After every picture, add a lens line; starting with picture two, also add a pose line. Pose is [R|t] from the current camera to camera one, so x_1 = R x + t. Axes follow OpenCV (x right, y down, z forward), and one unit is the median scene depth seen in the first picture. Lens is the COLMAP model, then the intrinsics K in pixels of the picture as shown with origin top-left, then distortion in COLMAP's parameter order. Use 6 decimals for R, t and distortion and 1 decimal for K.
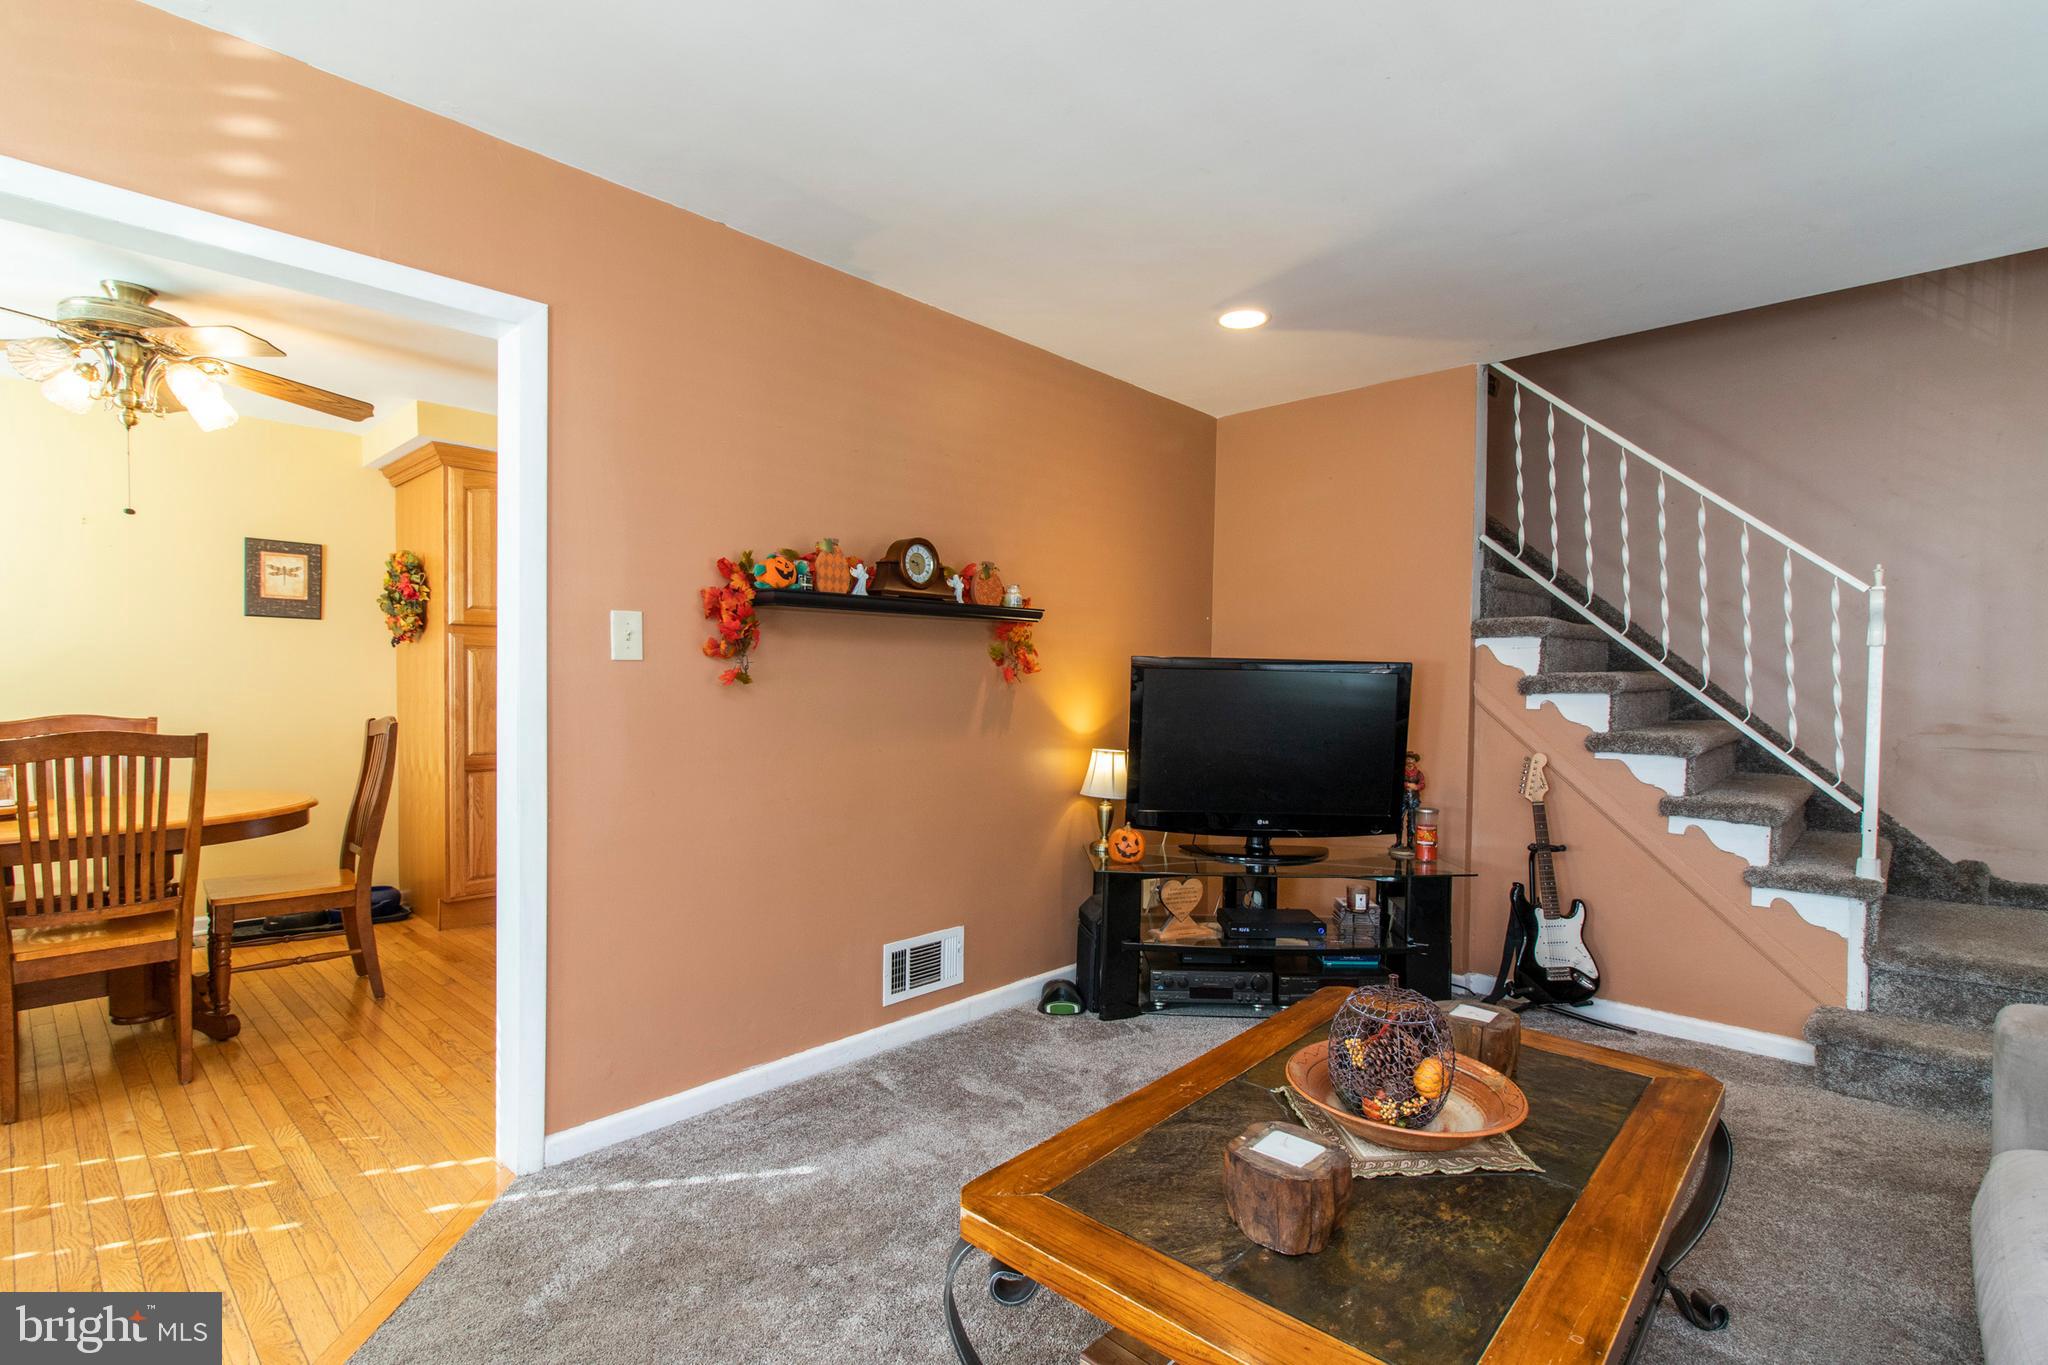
lens RADIAL K [[965.3, 0, 1032.3], [0, 965.3, 706.5], [0, 0, 1]] dist [-0.000546, 0.000354]
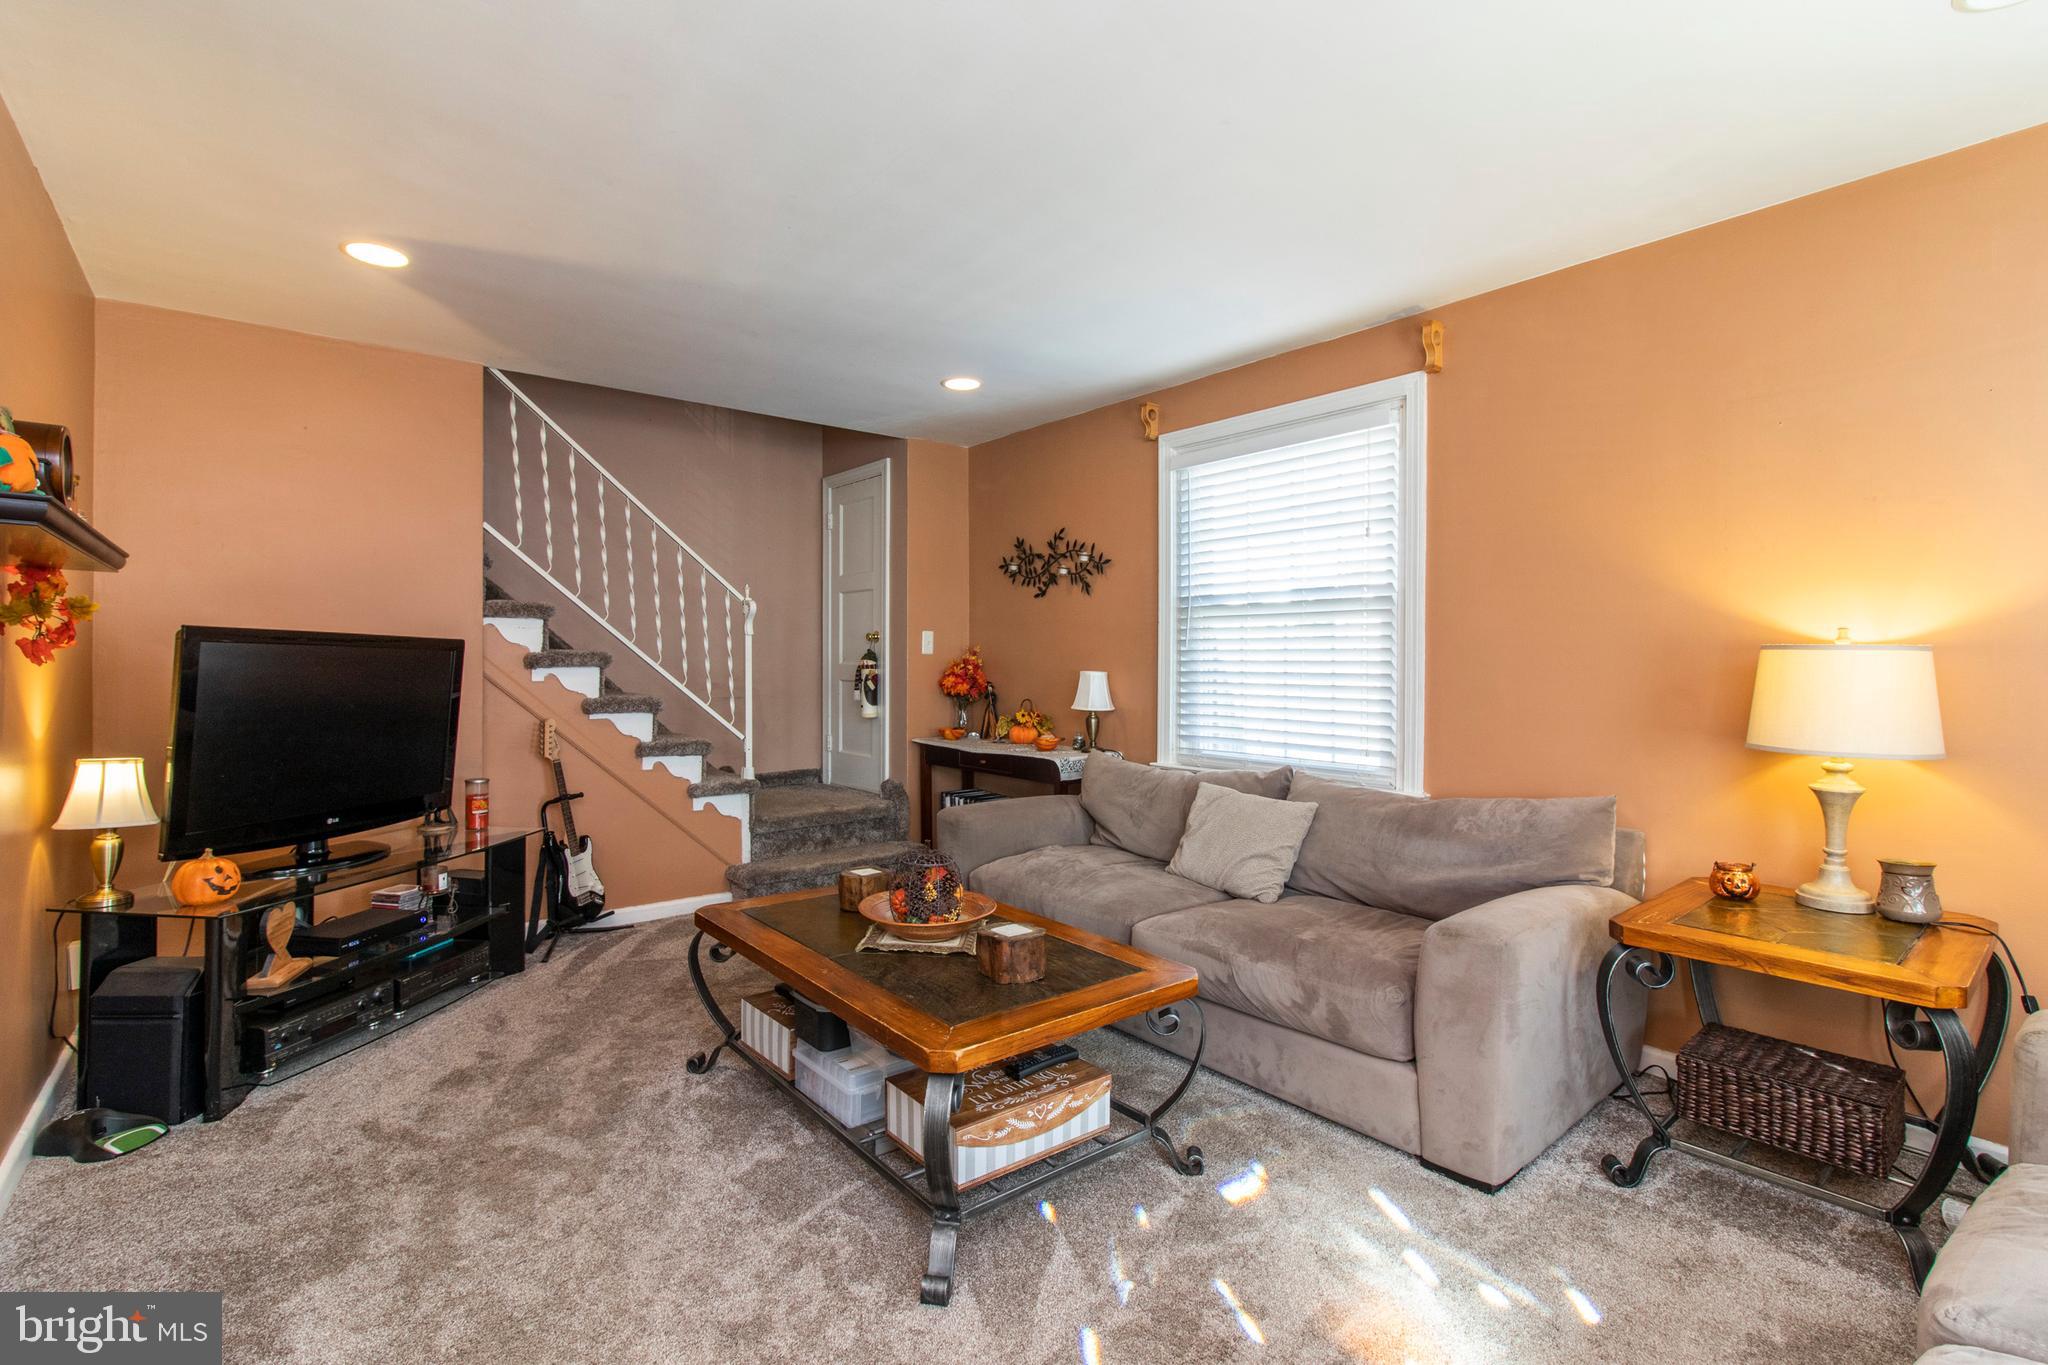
lens RADIAL K [[944.9, 0, 1014.1], [0, 944.9, 663.2], [0, 0, 1]] dist [0.005367, 0.000178]
pose [[0.149143, -0.010106, 0.988764, -0.538009], [0.024823, 0.999671, 0.006473, -0.012450], [-0.988504, 0.023579, 0.149345, 0.279450]]
